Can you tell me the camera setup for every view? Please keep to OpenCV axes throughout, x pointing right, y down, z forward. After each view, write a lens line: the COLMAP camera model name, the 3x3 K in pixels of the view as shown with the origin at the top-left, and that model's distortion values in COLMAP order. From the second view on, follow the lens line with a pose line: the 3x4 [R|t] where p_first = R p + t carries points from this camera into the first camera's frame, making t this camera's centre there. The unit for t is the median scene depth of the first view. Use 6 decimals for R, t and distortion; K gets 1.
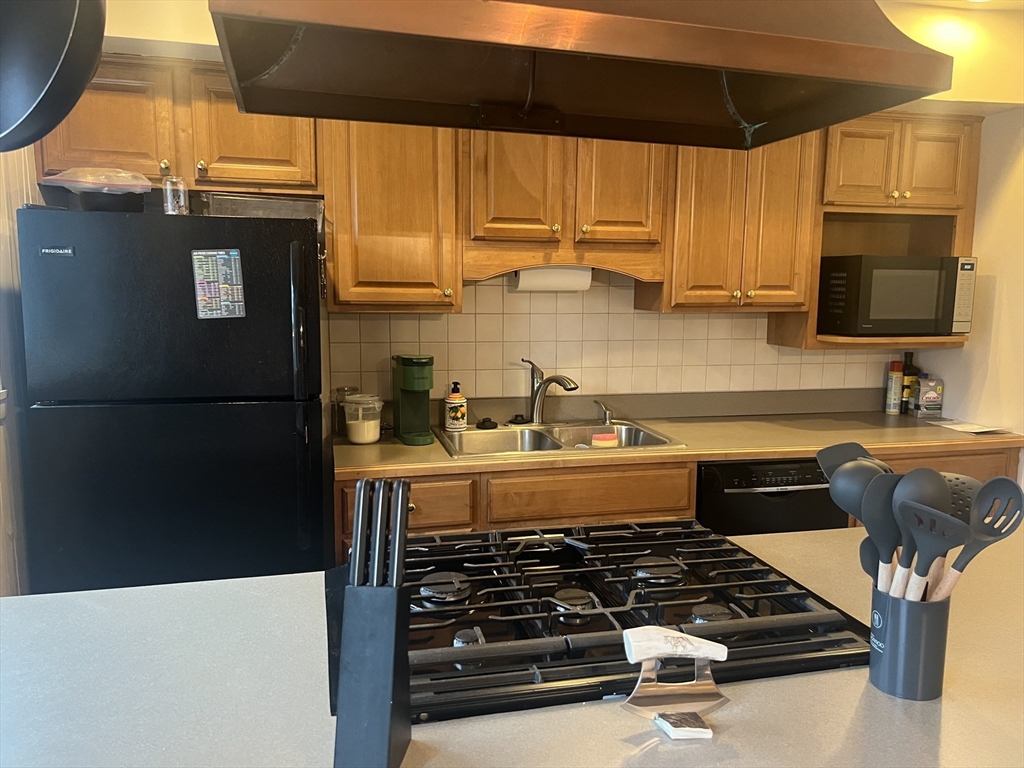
lens RADIAL K [[773.0, 0, 516.0], [0, 773.0, 386.8], [0, 0, 1]] dist [0.058912, -0.072794]
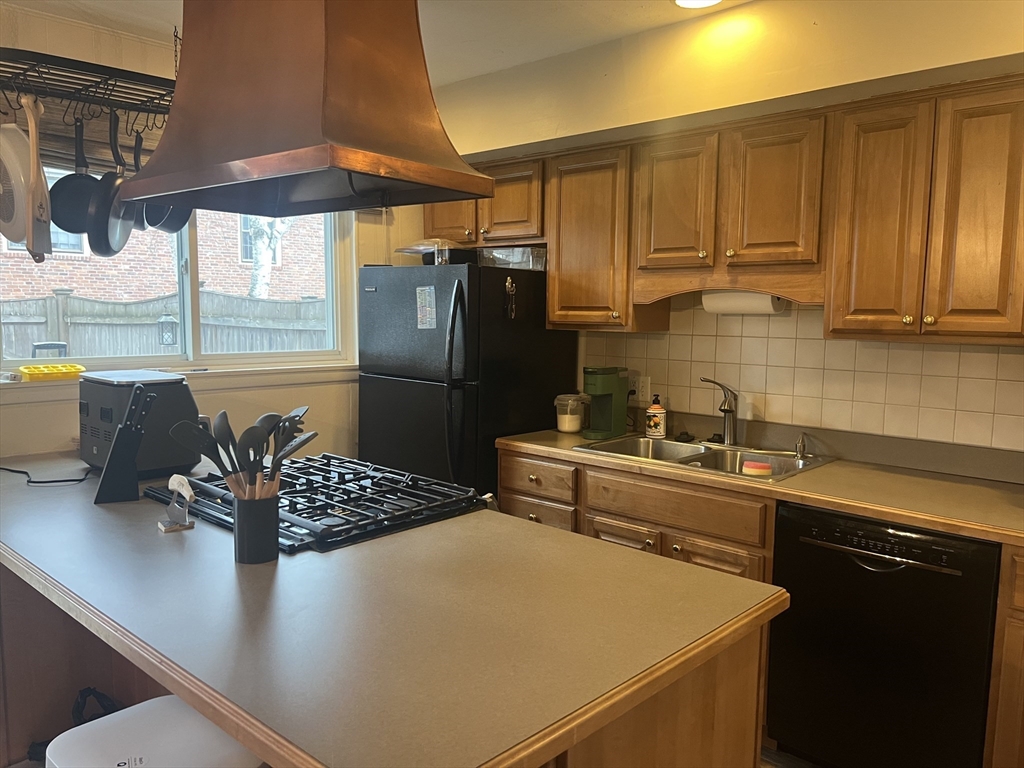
lens RADIAL K [[773.0, 0, 511.1], [0, 773.0, 390.1], [0, 0, 1]] dist [0.058912, -0.072794]
pose [[0.542057, 0.086218, -0.835907, 0.808062], [-0.115455, 0.992931, 0.027545, -0.020667], [0.832373, 0.081578, 0.548180, 0.218313]]
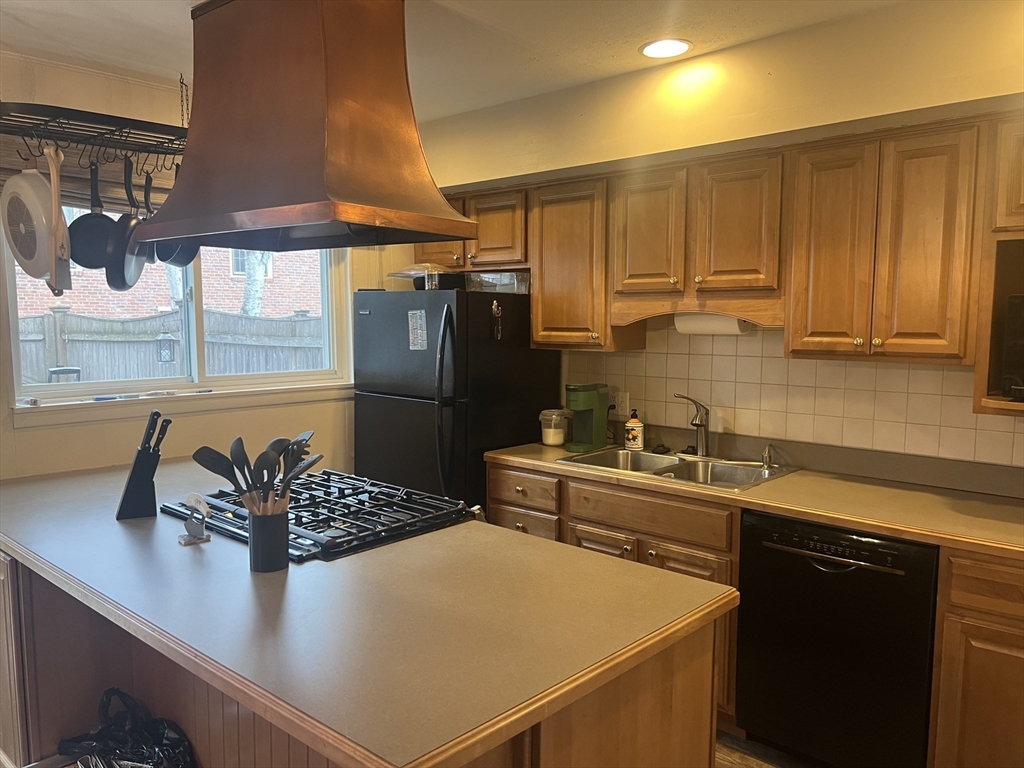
lens RADIAL K [[773.0, 0, 508.8], [0, 773.0, 391.6], [0, 0, 1]] dist [0.058912, -0.072794]
pose [[0.549677, 0.074205, -0.832075, 0.876667], [-0.104798, 0.994303, 0.019442, -0.039396], [0.828778, 0.076513, 0.554322, 0.180169]]
